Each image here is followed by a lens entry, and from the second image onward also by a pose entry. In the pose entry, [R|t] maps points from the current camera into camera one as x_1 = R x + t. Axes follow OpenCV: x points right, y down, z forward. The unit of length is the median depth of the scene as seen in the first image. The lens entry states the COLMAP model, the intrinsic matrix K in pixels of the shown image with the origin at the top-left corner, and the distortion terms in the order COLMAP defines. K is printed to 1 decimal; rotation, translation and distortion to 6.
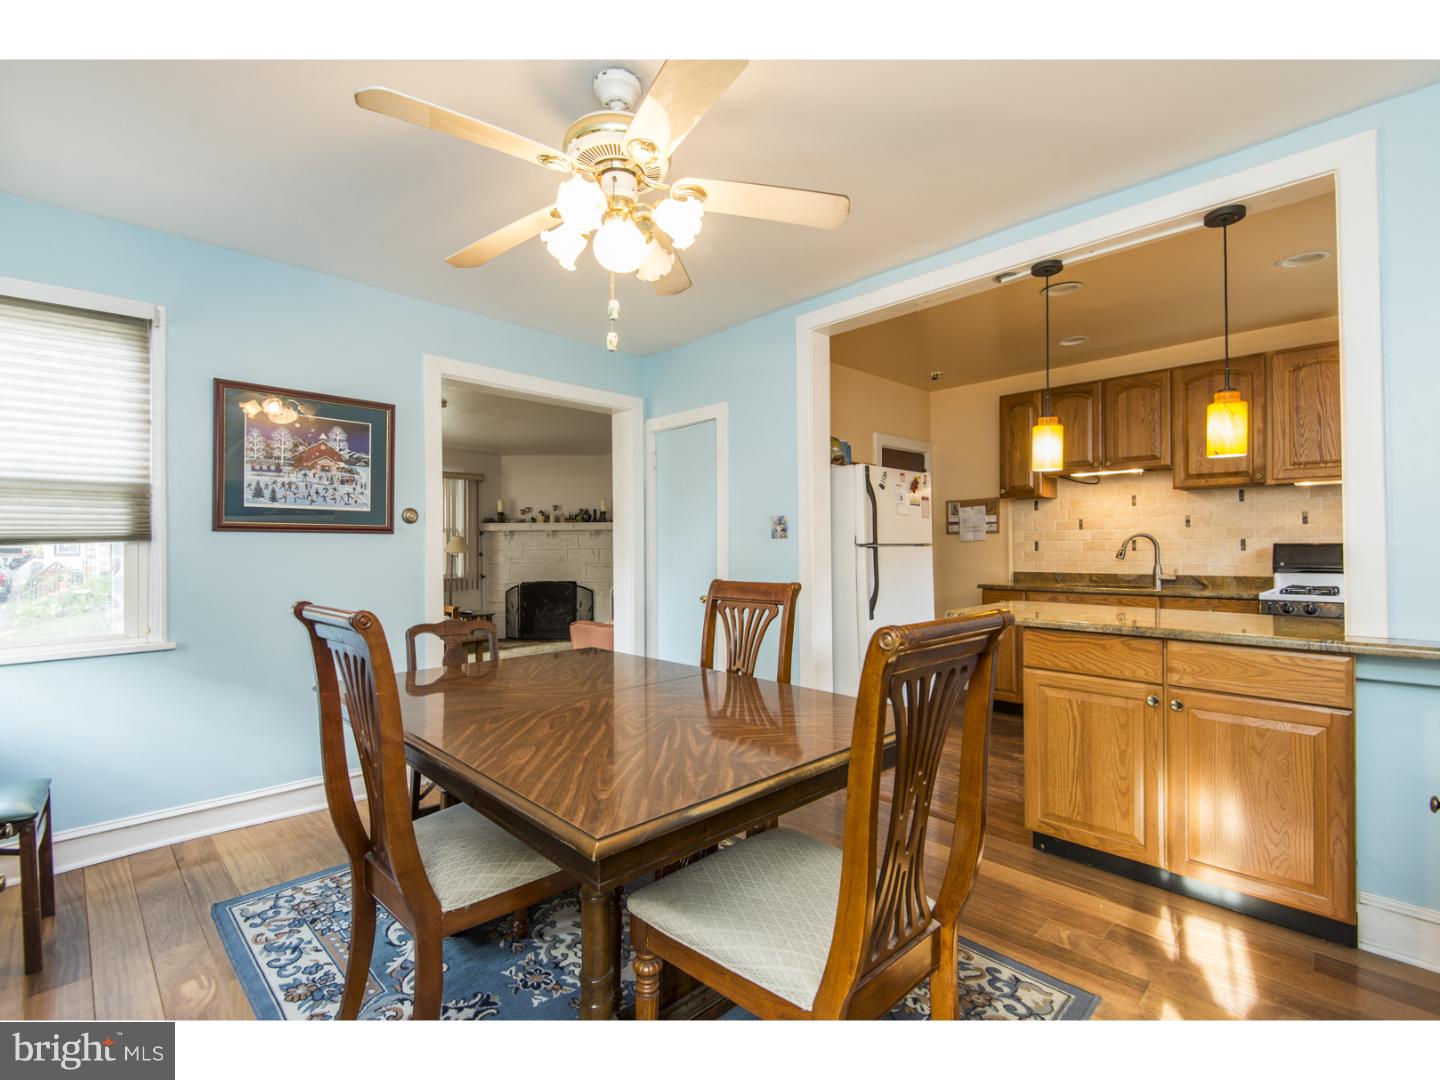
lens RADIAL K [[651.6, 0, 719.5], [0, 651.6, 545.2], [0, 0, 1]] dist [0.013271, -0.006193]
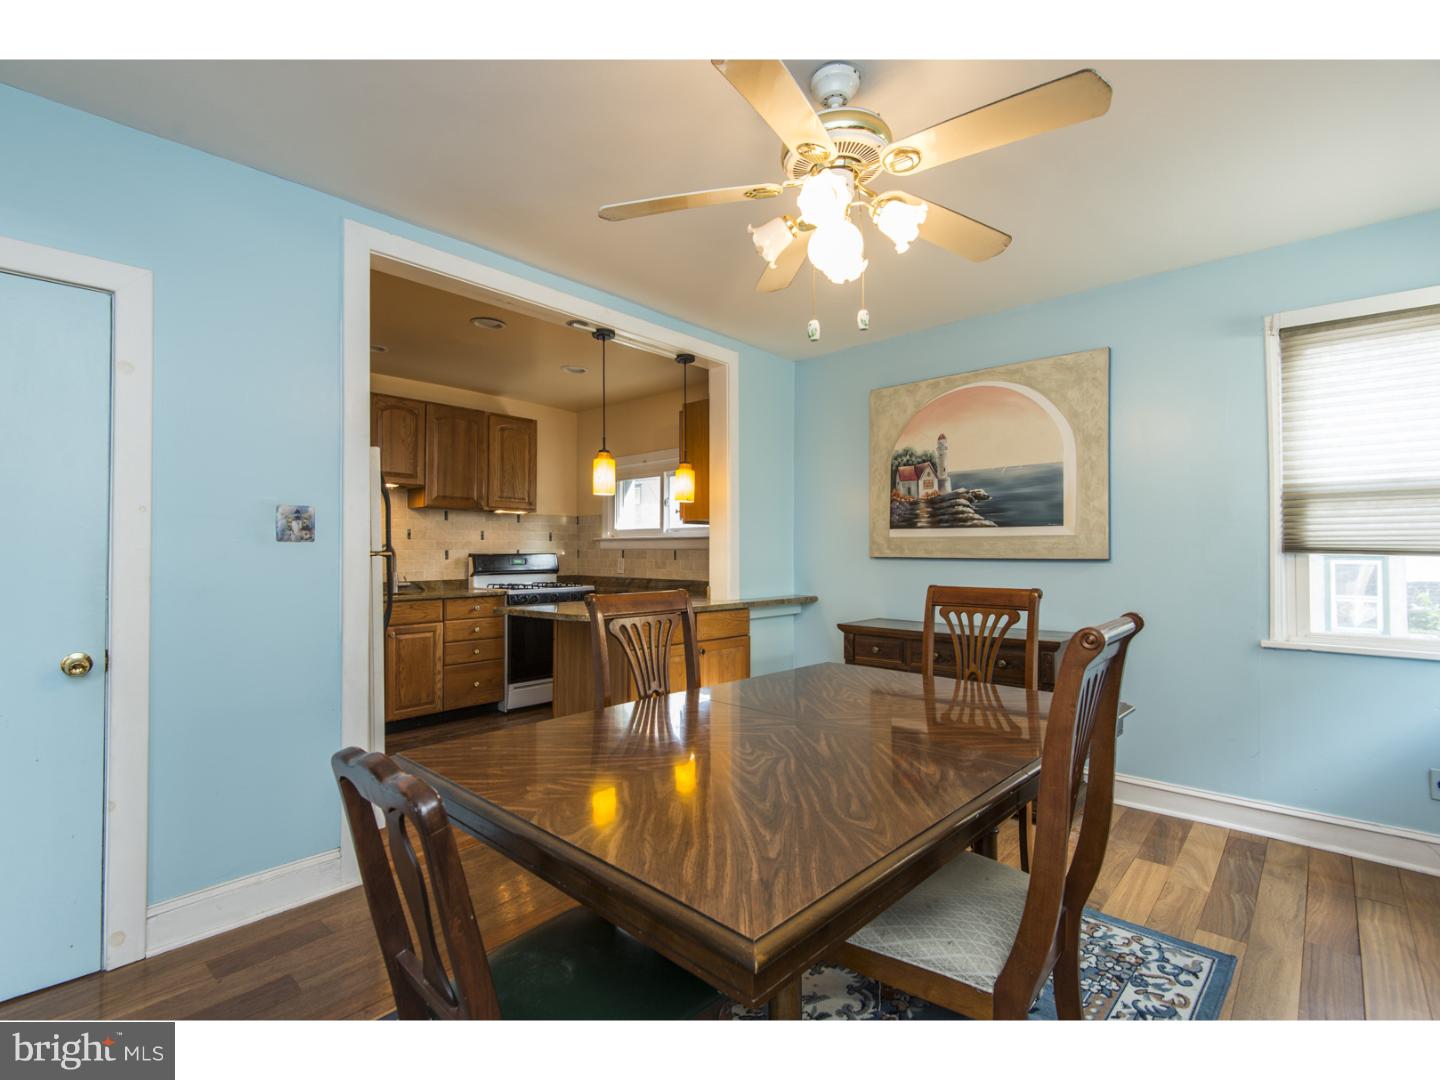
lens RADIAL K [[651.6, 0, 727.8], [0, 651.6, 544.2], [0, 0, 1]] dist [0.013271, -0.006193]
pose [[-0.056932, 0.020022, 0.998177, -0.482340], [-0.000195, 0.999799, -0.020066, 0.004219], [-0.998378, -0.001337, -0.056917, 0.531639]]
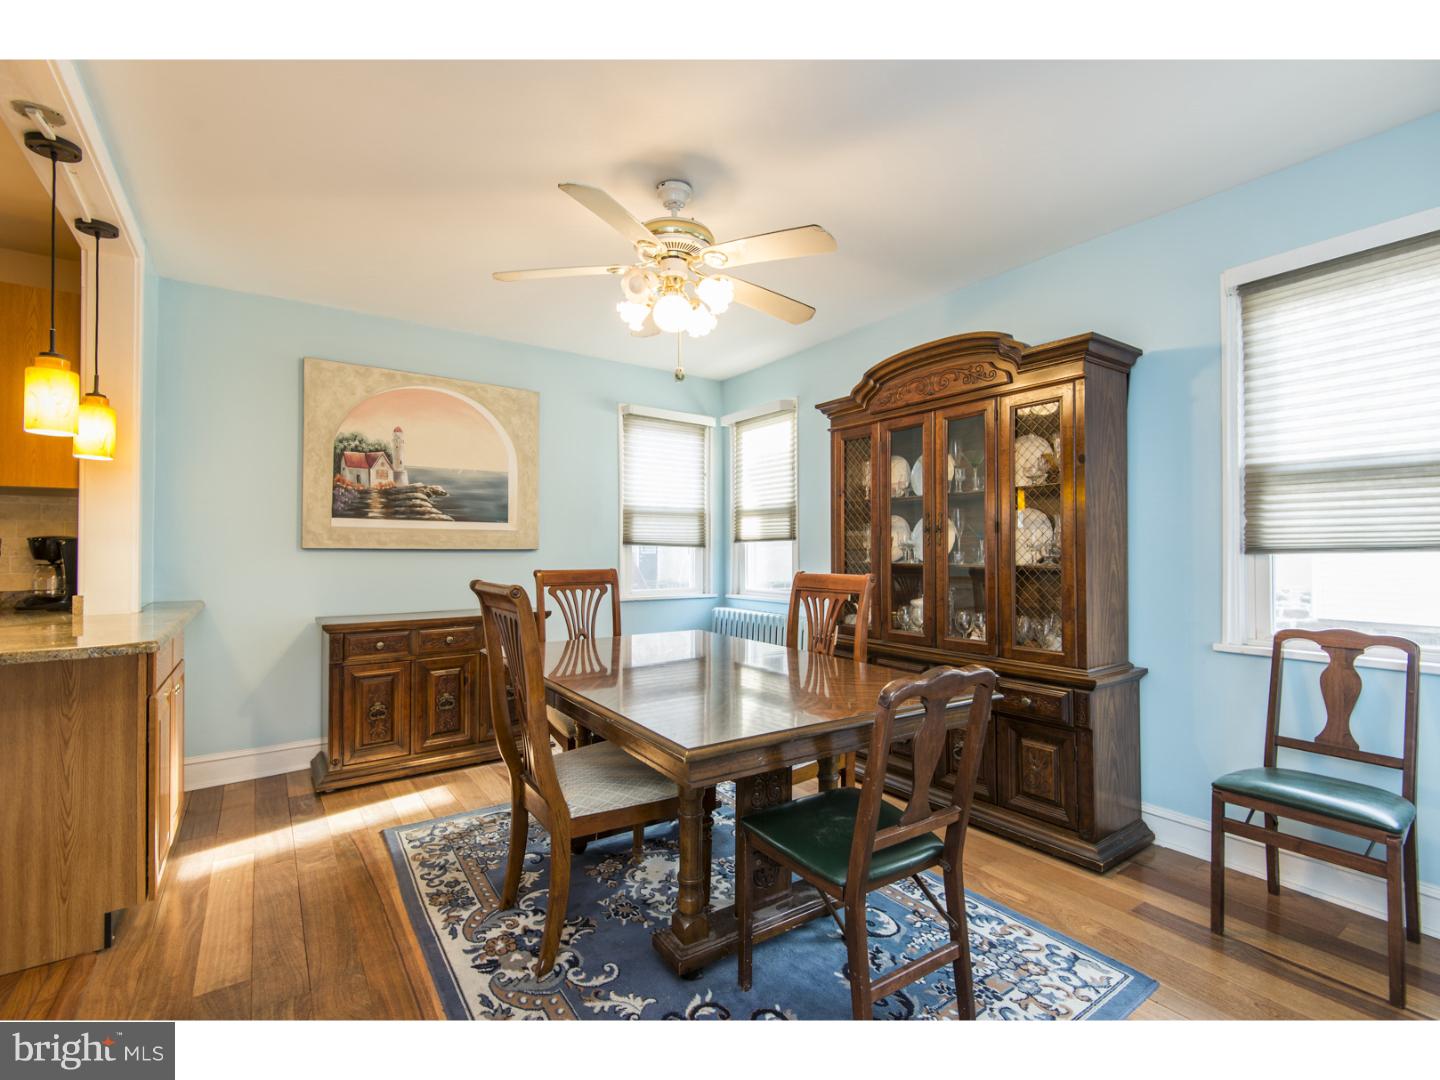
lens RADIAL K [[651.6, 0, 723.5], [0, 651.6, 544.3], [0, 0, 1]] dist [0.013271, -0.006193]
pose [[-0.985740, 0.007437, 0.168109, -0.207329], [0.005879, 0.999935, -0.009764, 0.009849], [-0.168171, -0.008637, -0.985720, 1.005422]]
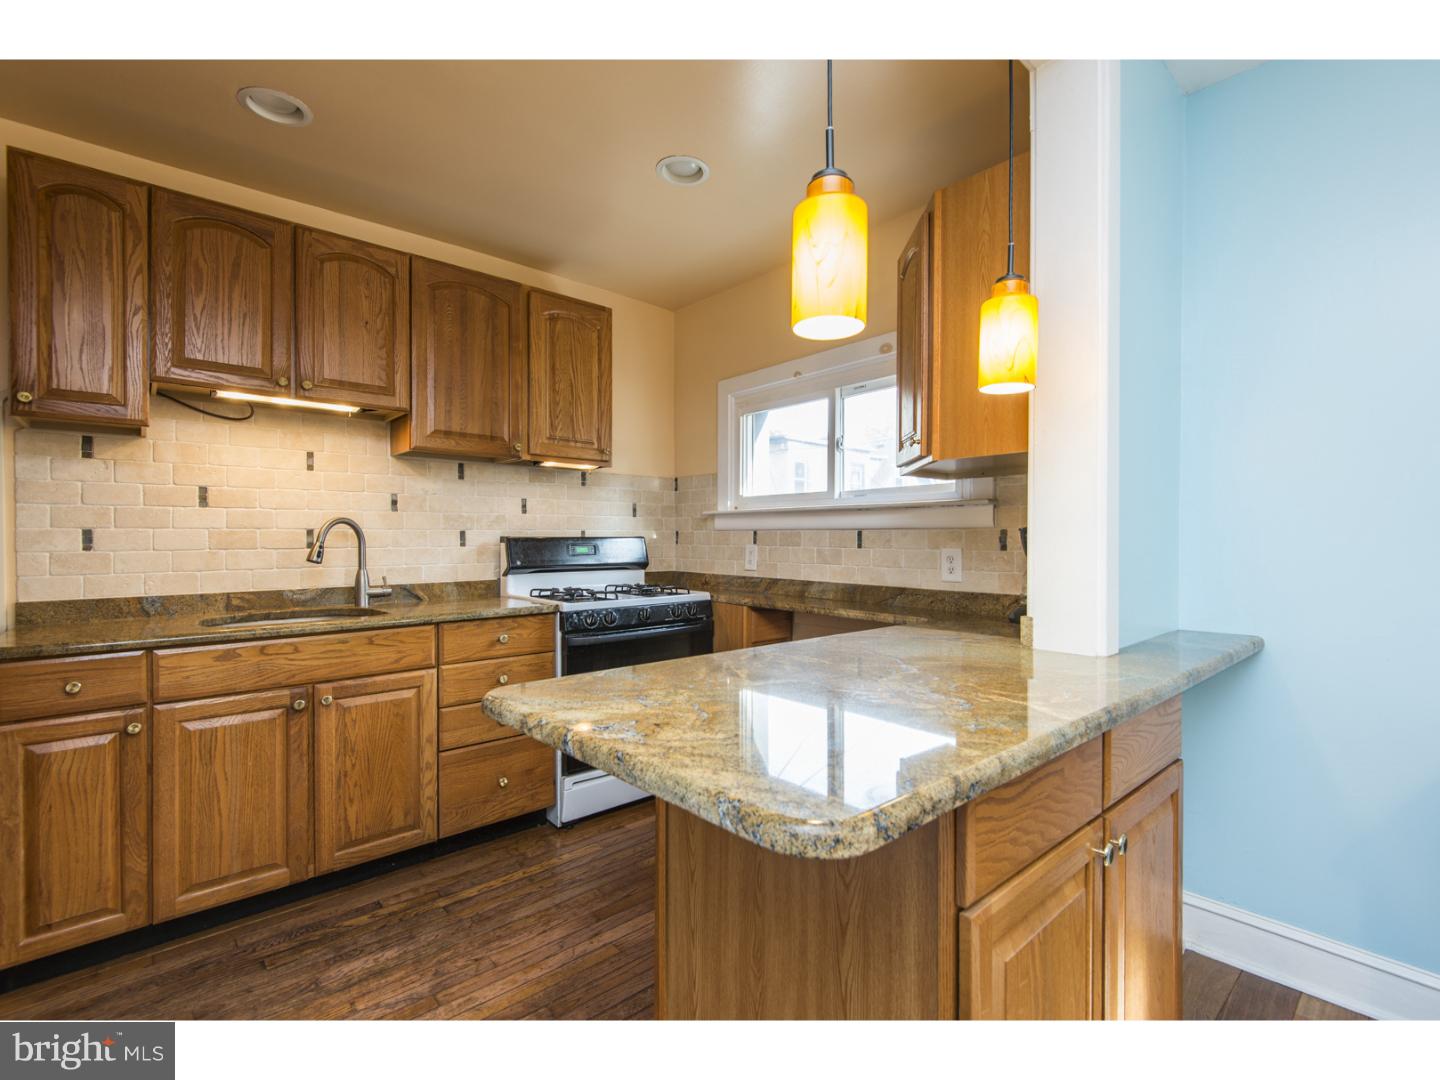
lens RADIAL K [[651.6, 0, 727.4], [0, 651.6, 541.7], [0, 0, 1]] dist [0.013271, -0.006193]
pose [[0.055641, 0.001727, 0.998449, 0.085819], [-0.000939, 0.999998, -0.001677, 0.003724], [-0.998450, -0.000844, 0.055643, 0.661968]]
